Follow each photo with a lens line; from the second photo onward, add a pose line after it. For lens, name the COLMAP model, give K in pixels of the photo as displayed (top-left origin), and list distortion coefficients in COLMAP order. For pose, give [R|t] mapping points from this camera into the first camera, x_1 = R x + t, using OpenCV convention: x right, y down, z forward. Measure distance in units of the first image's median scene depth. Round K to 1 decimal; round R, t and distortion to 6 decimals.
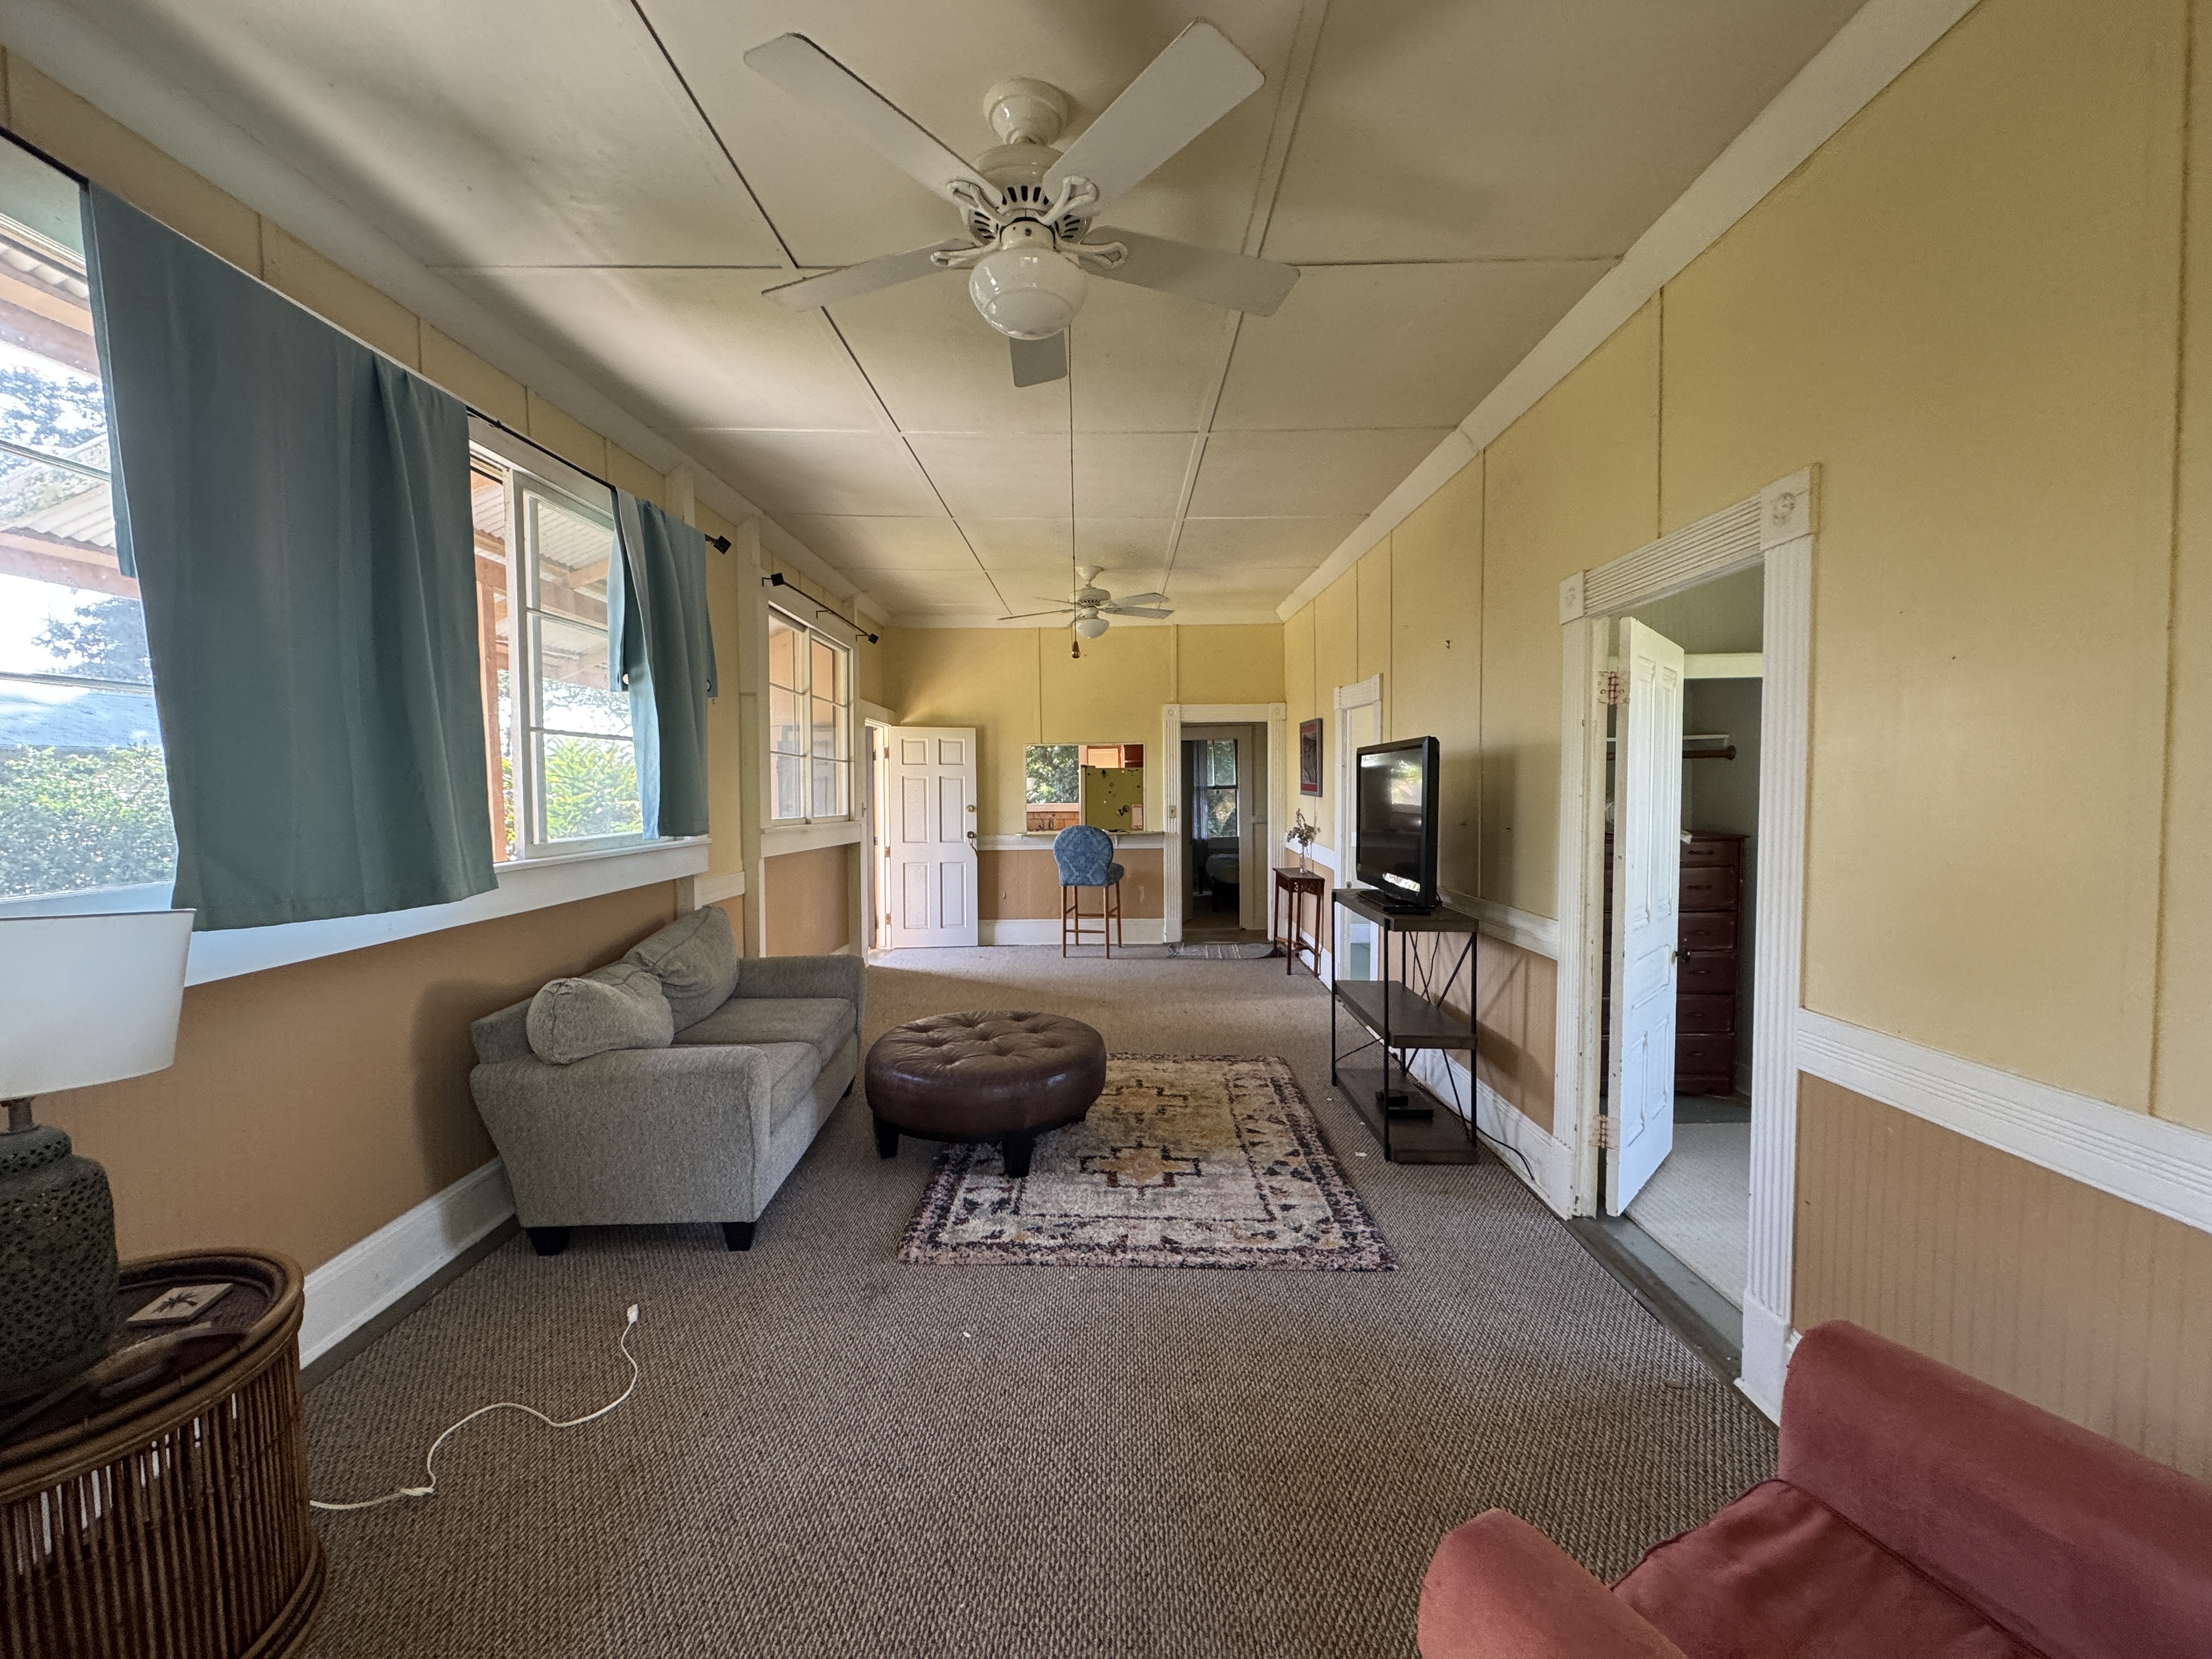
lens RADIAL K [[884.9, 0, 1106.3], [0, 884.9, 835.2], [0, 0, 1]] dist [-0.002646, -0.000430]
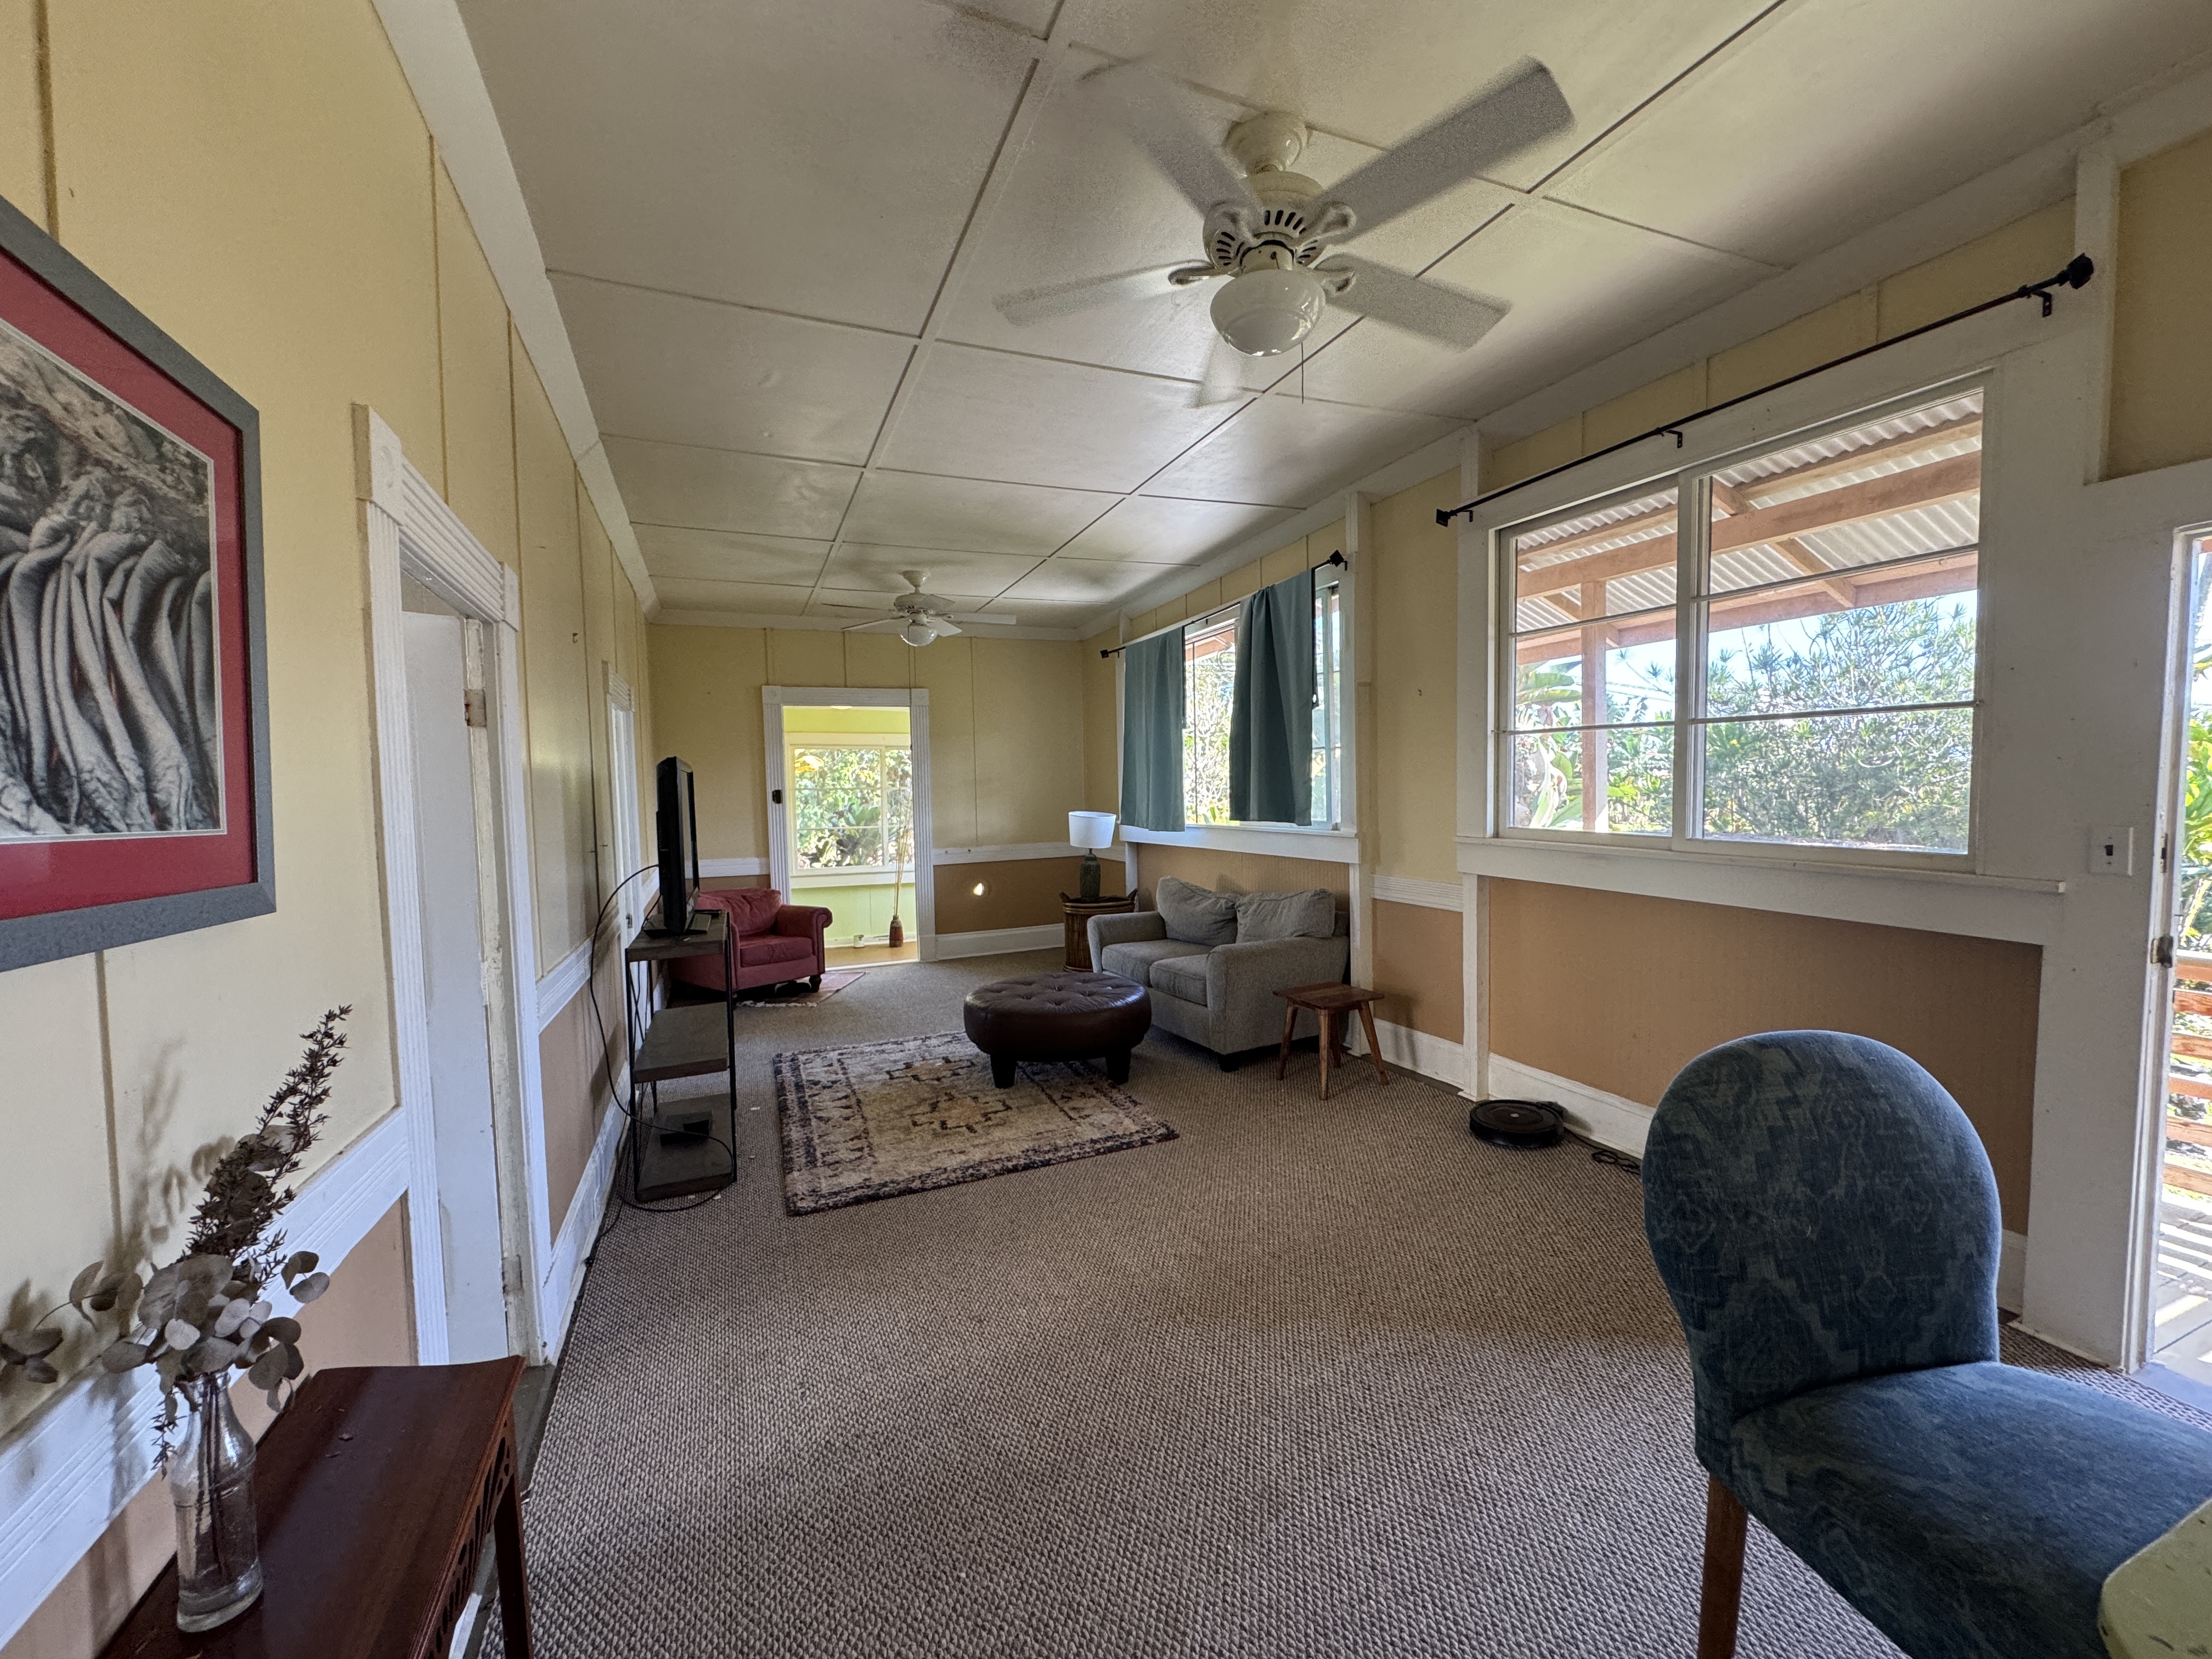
lens RADIAL K [[884.9, 0, 1102.1], [0, 884.9, 829.4], [0, 0, 1]] dist [-0.002646, -0.000430]
pose [[-0.917259, 0.049673, -0.395182, 0.263603], [0.009981, 0.994748, 0.101868, -0.116149], [0.398166, 0.089495, -0.912937, 1.907848]]
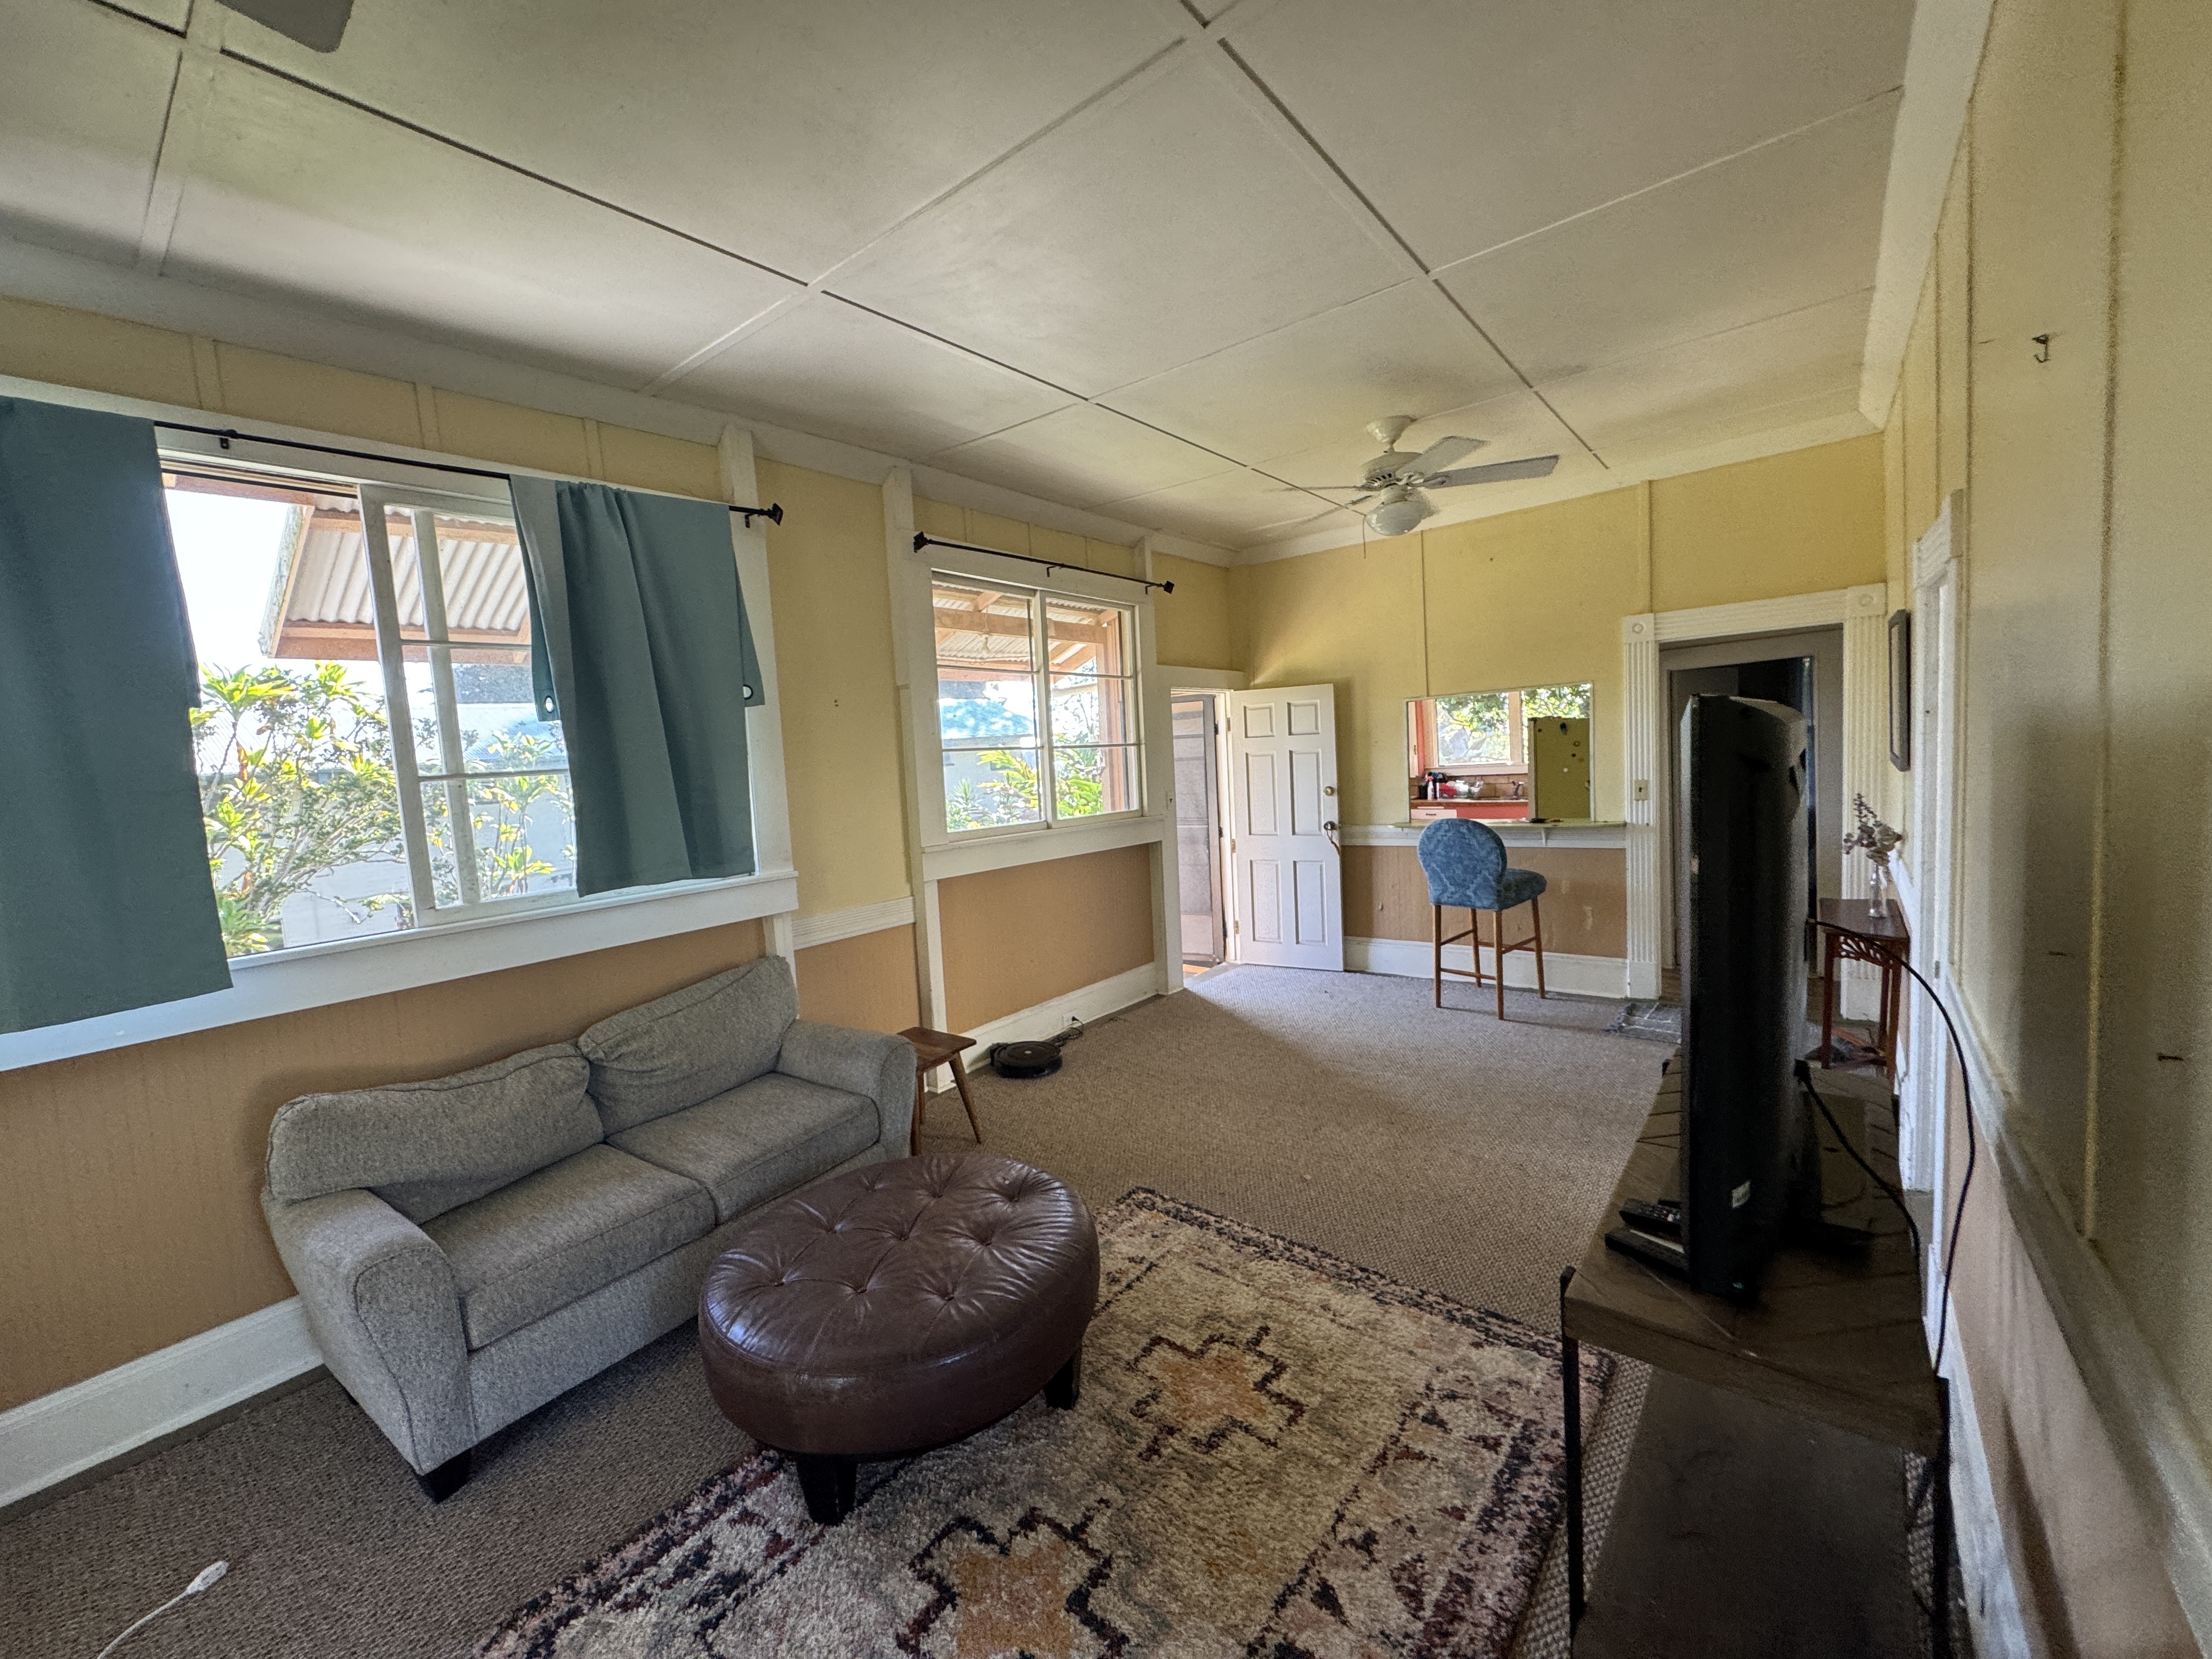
lens RADIAL K [[884.9, 0, 1105.0], [0, 884.9, 829.4], [0, 0, 1]] dist [-0.002646, -0.000430]
pose [[0.784406, 0.010758, -0.620154, 0.313775], [0.023242, 0.998638, 0.046722, -0.070164], [0.619812, -0.051062, 0.783087, 0.537997]]
